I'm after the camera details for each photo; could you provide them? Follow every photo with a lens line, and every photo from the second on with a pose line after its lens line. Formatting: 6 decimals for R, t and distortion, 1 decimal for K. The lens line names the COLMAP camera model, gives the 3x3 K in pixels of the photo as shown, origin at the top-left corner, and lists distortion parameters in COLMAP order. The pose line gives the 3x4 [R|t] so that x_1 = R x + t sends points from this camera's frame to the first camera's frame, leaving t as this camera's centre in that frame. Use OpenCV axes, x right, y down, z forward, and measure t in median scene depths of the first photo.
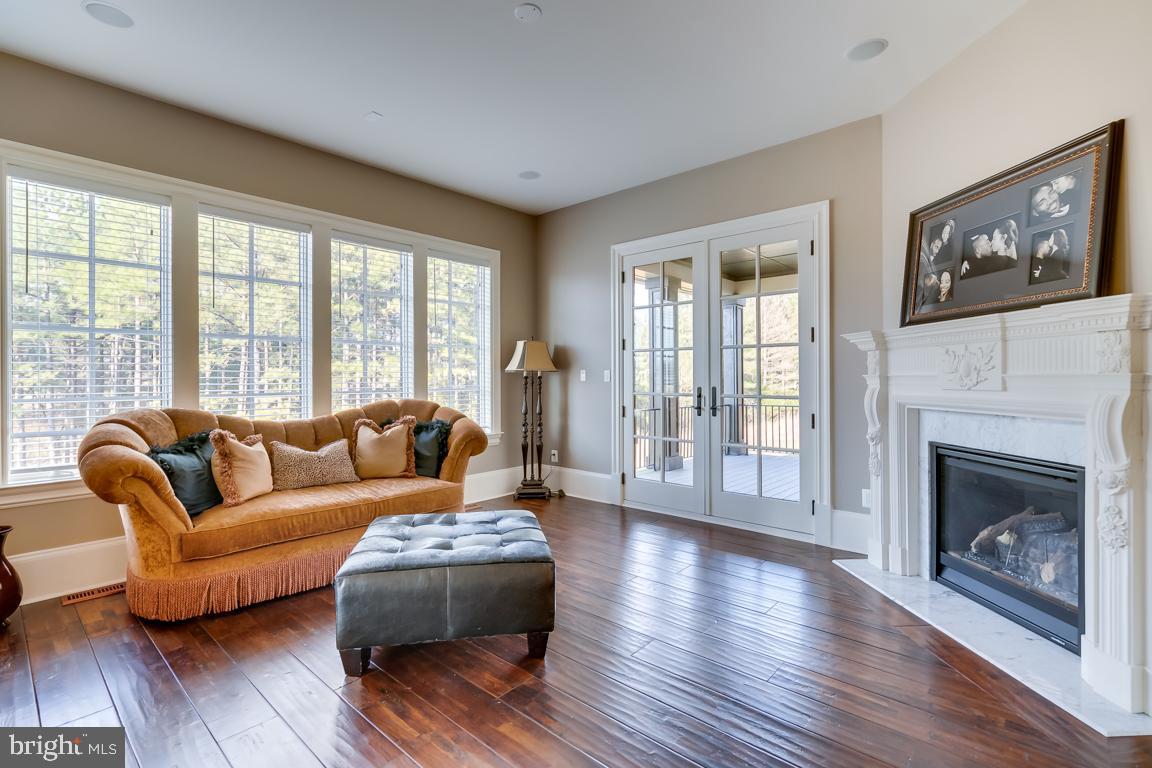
lens RADIAL K [[531.8, 0, 566.4], [0, 531.8, 382.2], [0, 0, 1]] dist [-0.000322, 0.000435]
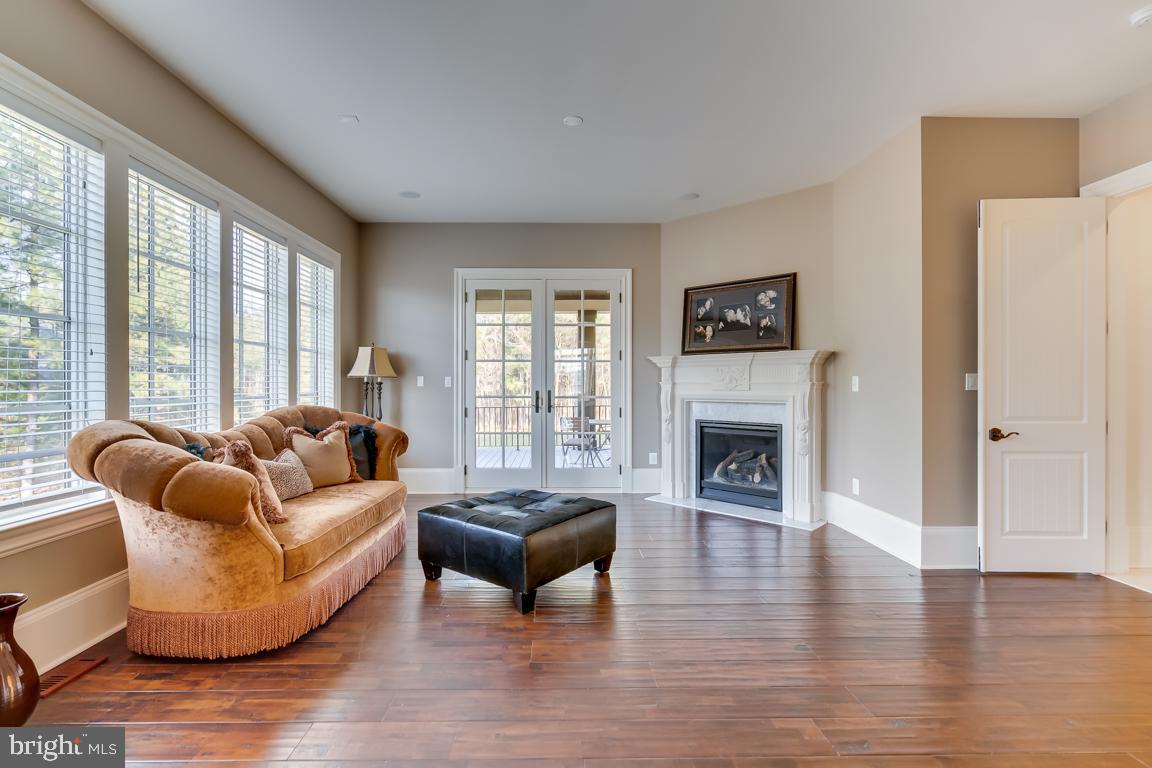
lens RADIAL K [[531.8, 0, 566.4], [0, 531.8, 382.2], [0, 0, 1]] dist [-0.000322, 0.000435]
pose [[0.728237, 0.004132, 0.685313, -0.834150], [0.003852, 0.999941, -0.010122, 0.002737], [-0.685315, 0.010011, 0.728178, 0.002165]]
